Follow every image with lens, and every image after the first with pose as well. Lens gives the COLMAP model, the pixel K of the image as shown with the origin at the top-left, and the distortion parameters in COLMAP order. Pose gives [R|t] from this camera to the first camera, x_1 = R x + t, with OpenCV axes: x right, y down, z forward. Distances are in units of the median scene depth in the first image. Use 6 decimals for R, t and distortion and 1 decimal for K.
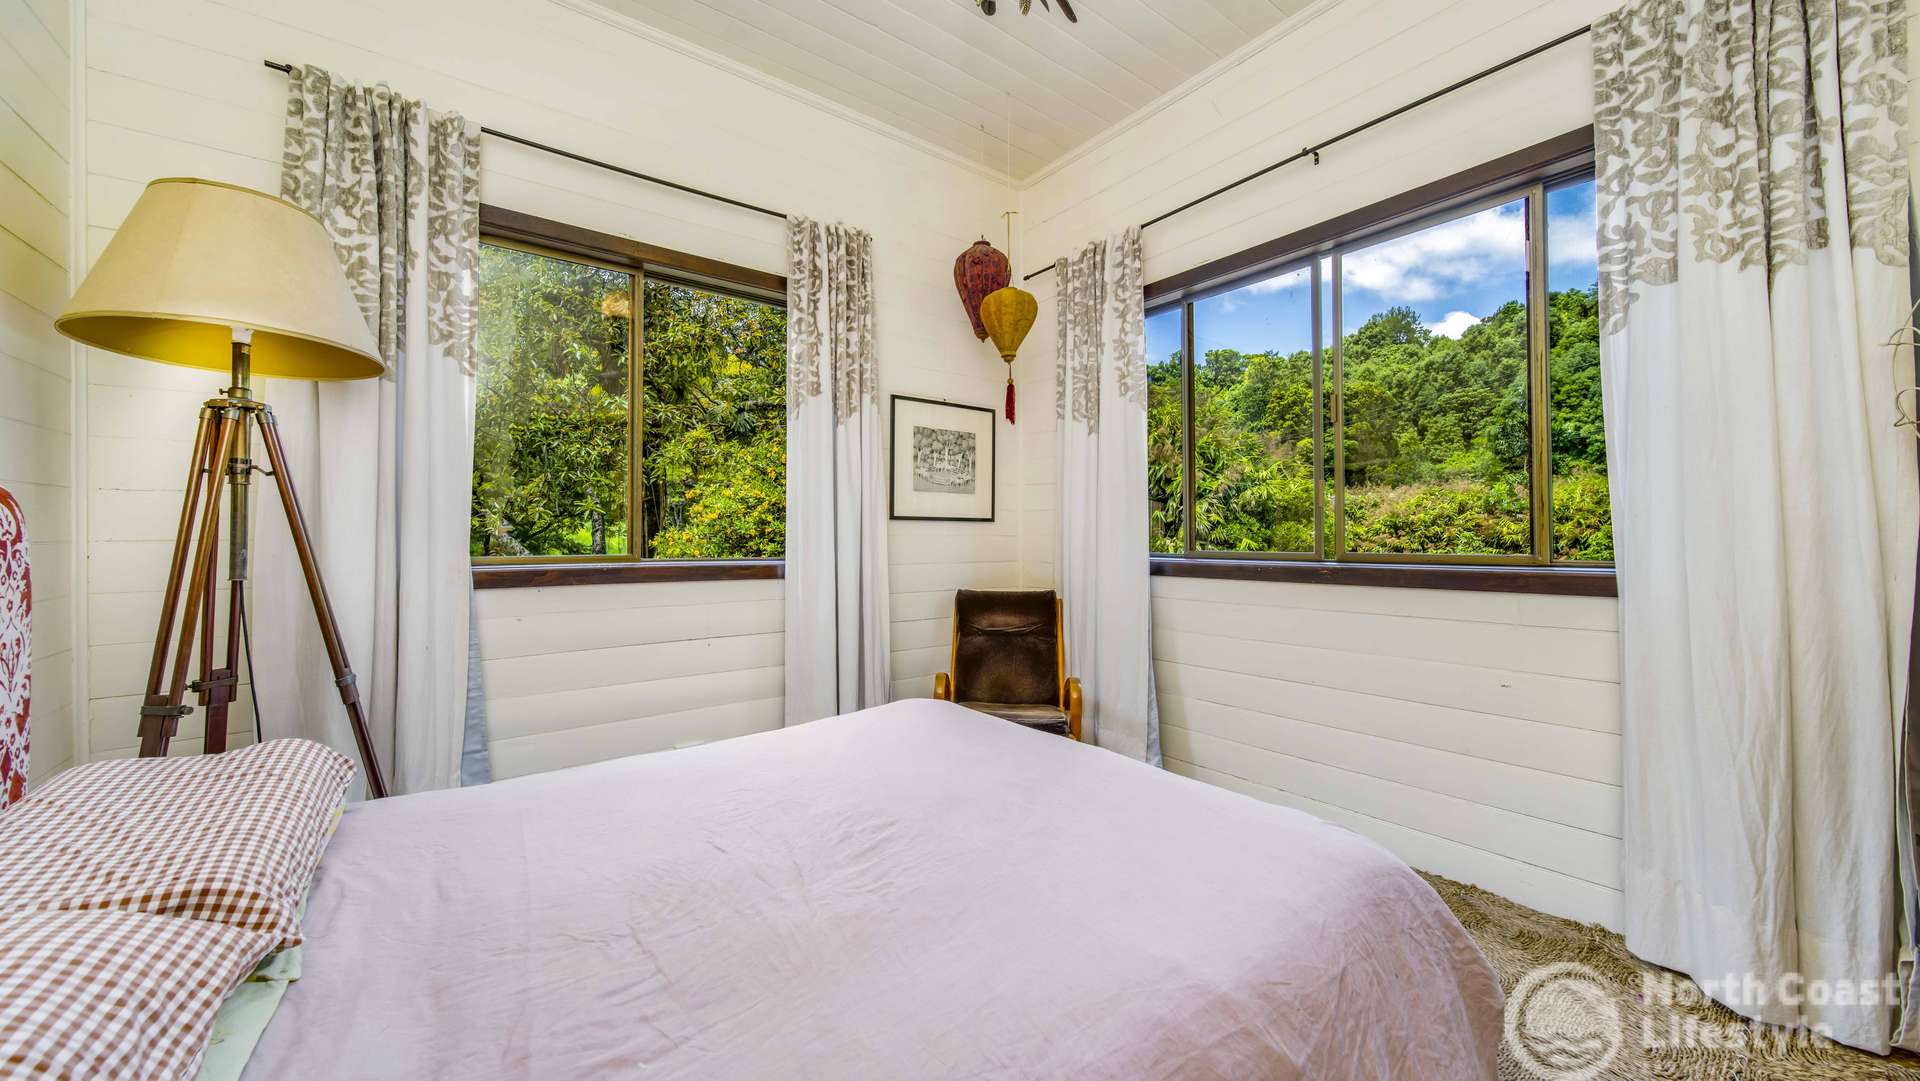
lens RADIAL K [[690.6, 0, 958.4], [0, 690.6, 531.7], [0, 0, 1]] dist [0.005623, -0.001081]
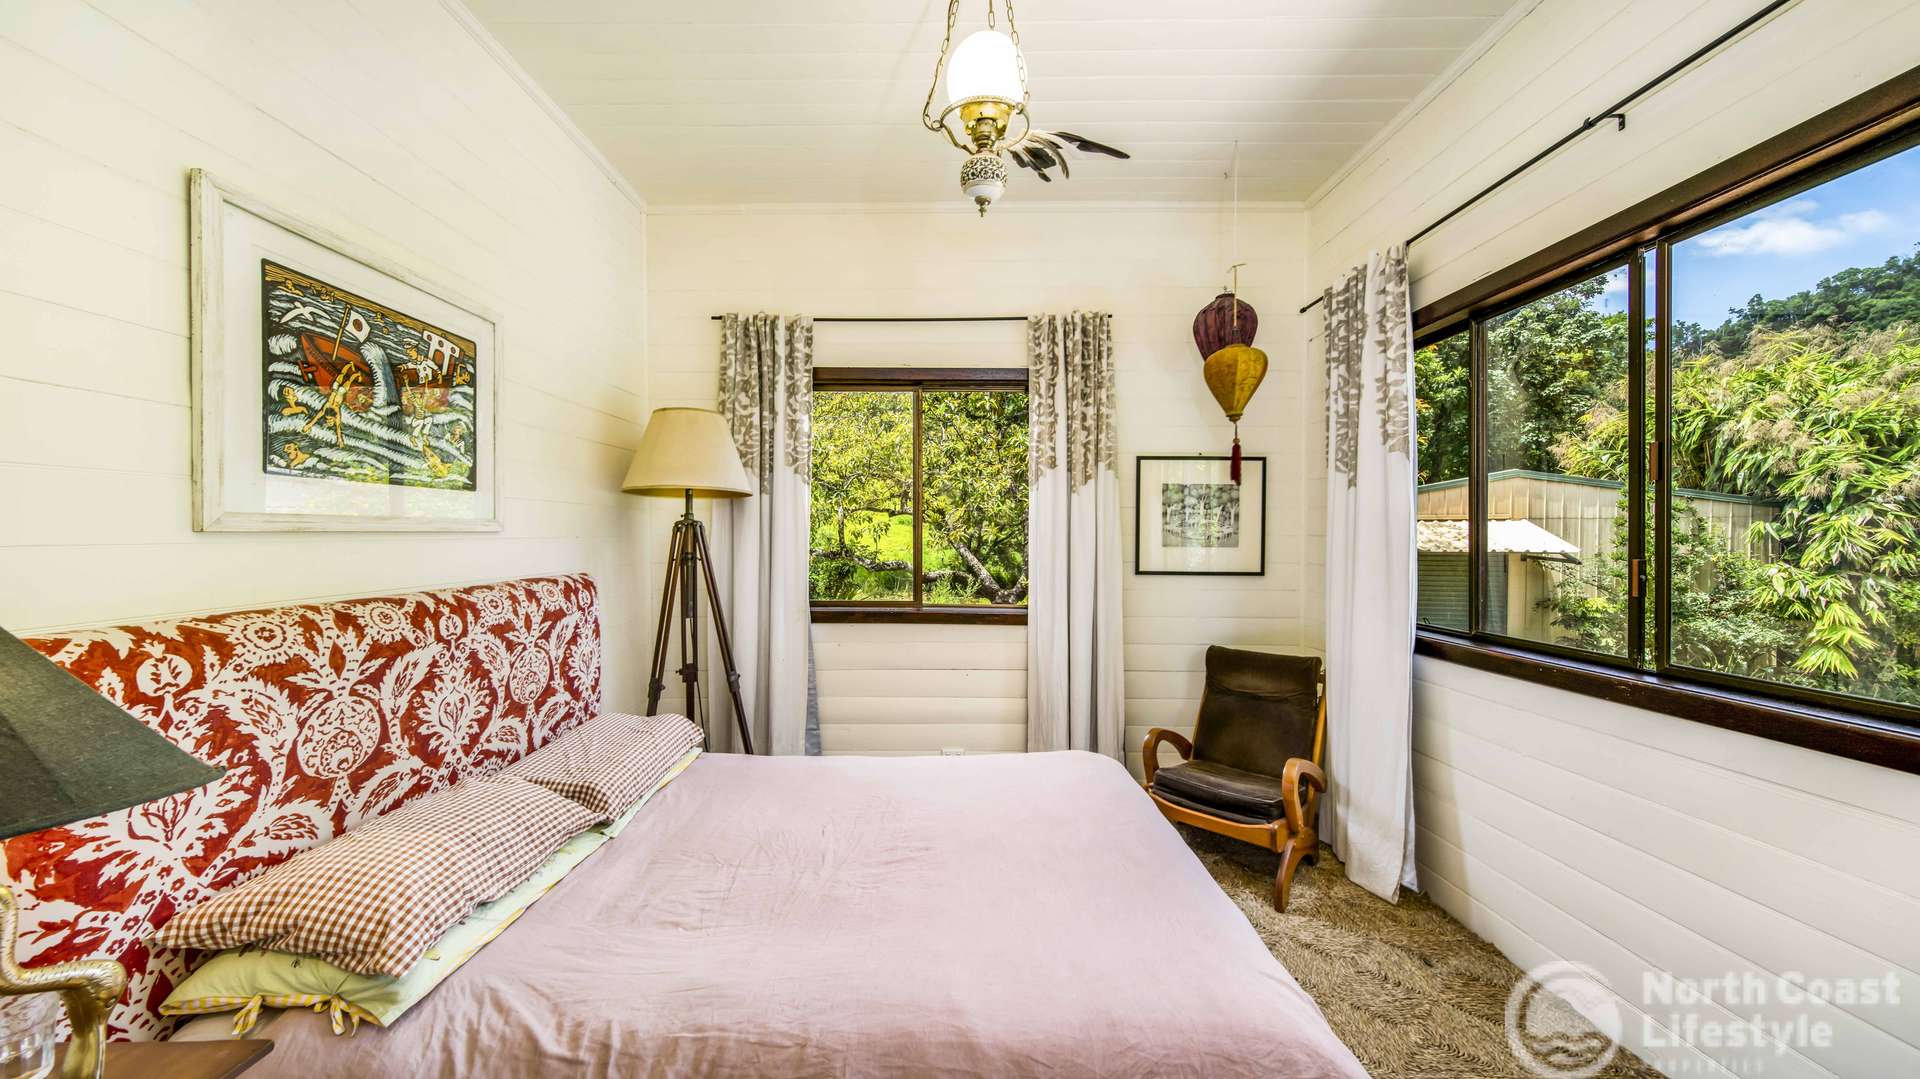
lens RADIAL K [[713.4, 0, 970.9], [0, 713.4, 534.1], [0, 0, 1]] dist [0.000705, -0.000197]
pose [[0.792145, 0.010808, -0.610238, 0.400978], [-0.001779, 0.999880, 0.015400, -0.104599], [0.610331, -0.011113, 0.792069, -0.018839]]
